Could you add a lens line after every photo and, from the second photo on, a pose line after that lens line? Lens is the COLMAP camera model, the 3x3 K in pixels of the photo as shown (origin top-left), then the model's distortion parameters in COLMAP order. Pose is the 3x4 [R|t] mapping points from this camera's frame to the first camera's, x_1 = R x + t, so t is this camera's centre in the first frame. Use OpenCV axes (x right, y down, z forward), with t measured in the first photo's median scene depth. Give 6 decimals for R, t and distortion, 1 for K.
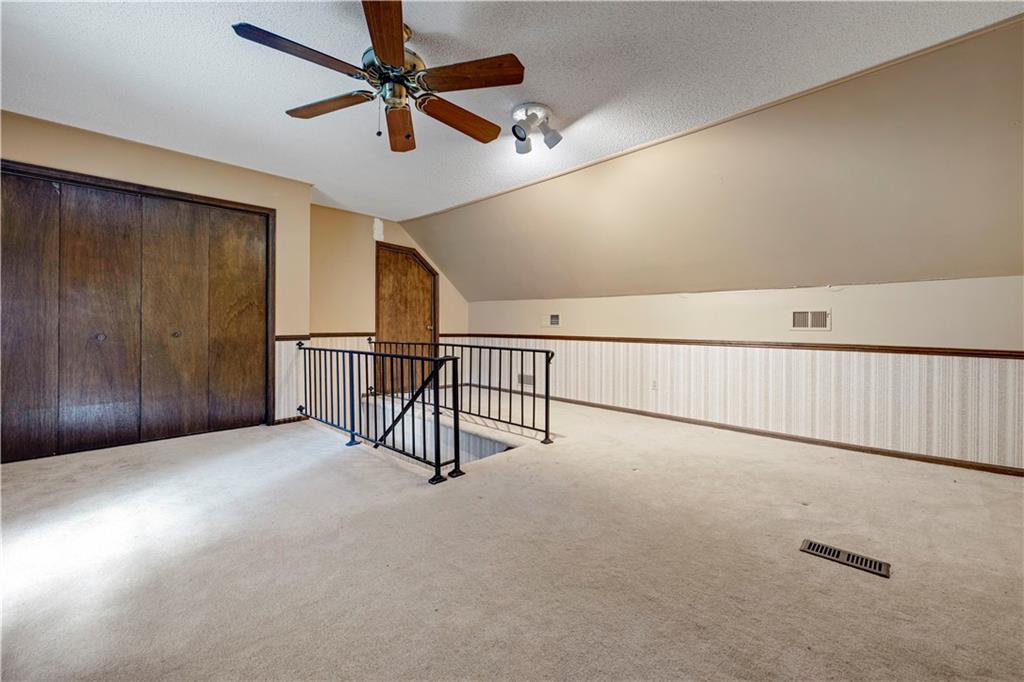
lens RADIAL K [[412.1, 0, 511.7], [0, 412.1, 324.2], [0, 0, 1]] dist [-0.000617, -0.000059]
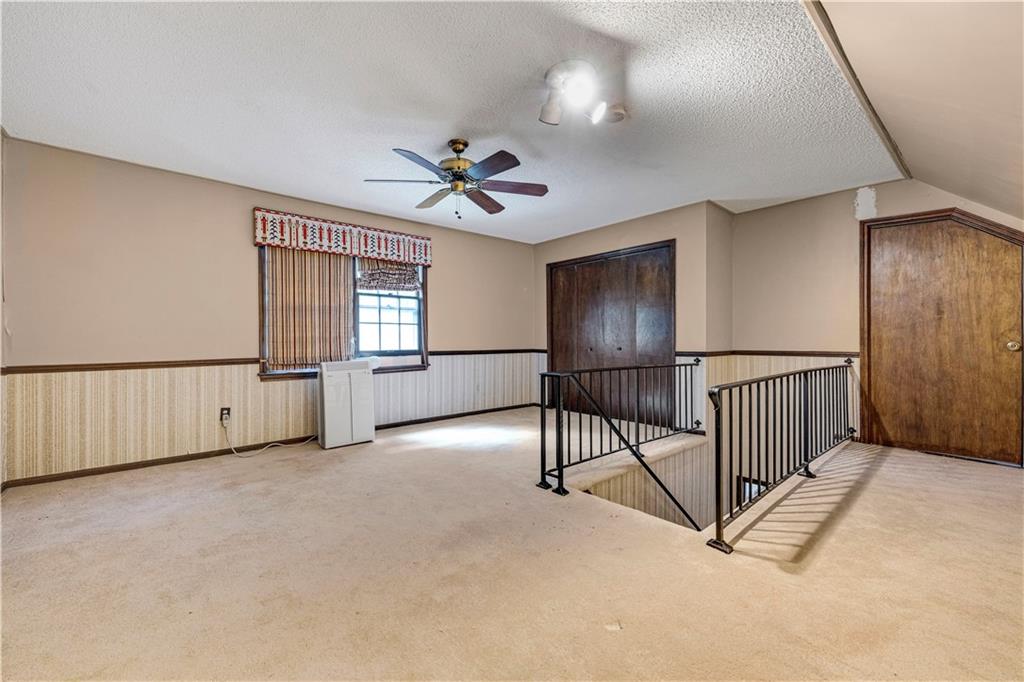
lens RADIAL K [[410.5, 0, 512.0], [0, 410.5, 341.0], [0, 0, 1]] dist [0.001706, 0.000113]
pose [[-0.082994, -0.004136, -0.996541, 0.587596], [0.006016, 0.999971, -0.004651, 0.002759], [0.996532, -0.006381, -0.082967, 0.656684]]
